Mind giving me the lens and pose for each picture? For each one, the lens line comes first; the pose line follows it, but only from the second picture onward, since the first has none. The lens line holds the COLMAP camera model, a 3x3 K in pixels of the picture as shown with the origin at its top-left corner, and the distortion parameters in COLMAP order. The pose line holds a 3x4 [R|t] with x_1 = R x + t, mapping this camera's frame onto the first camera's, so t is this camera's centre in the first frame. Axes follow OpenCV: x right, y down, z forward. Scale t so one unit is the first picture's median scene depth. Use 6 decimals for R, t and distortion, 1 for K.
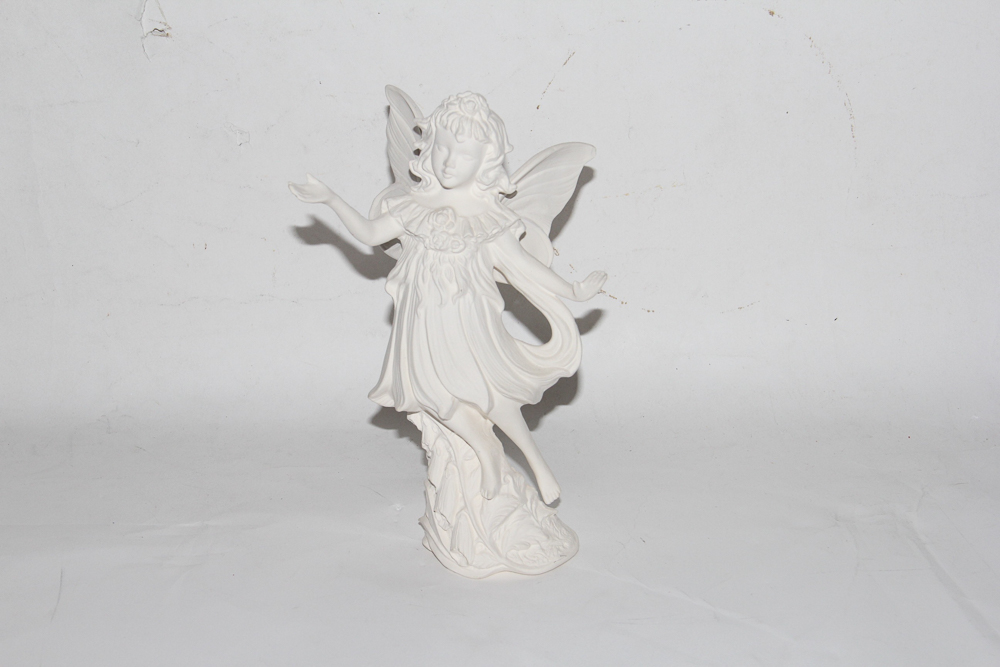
lens RADIAL K [[1935.6, 0, 500.8], [0, 1935.6, 334.7], [0, 0, 1]] dist [0.097735, 0.000000]
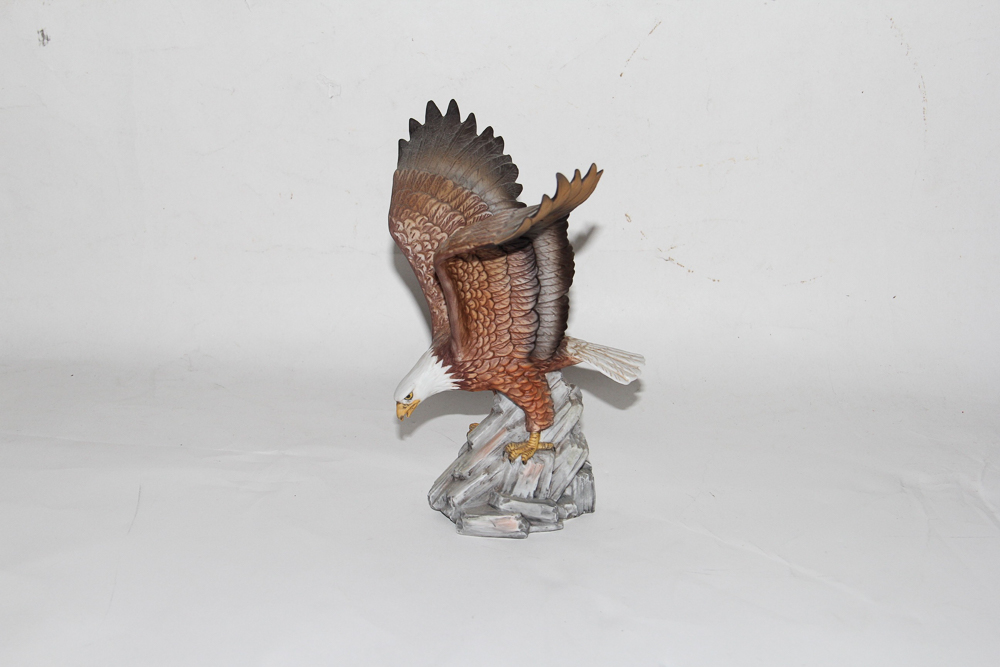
lens RADIAL K [[1604.2, 0, 501.9], [0, 1604.2, 336.9], [0, 0, 1]] dist [0.004292, 0.000000]
pose [[0.998541, 0.053628, -0.006346, -0.031519], [-0.053683, 0.998519, -0.008805, 0.033219], [0.005865, 0.009133, 0.999941, 0.146784]]
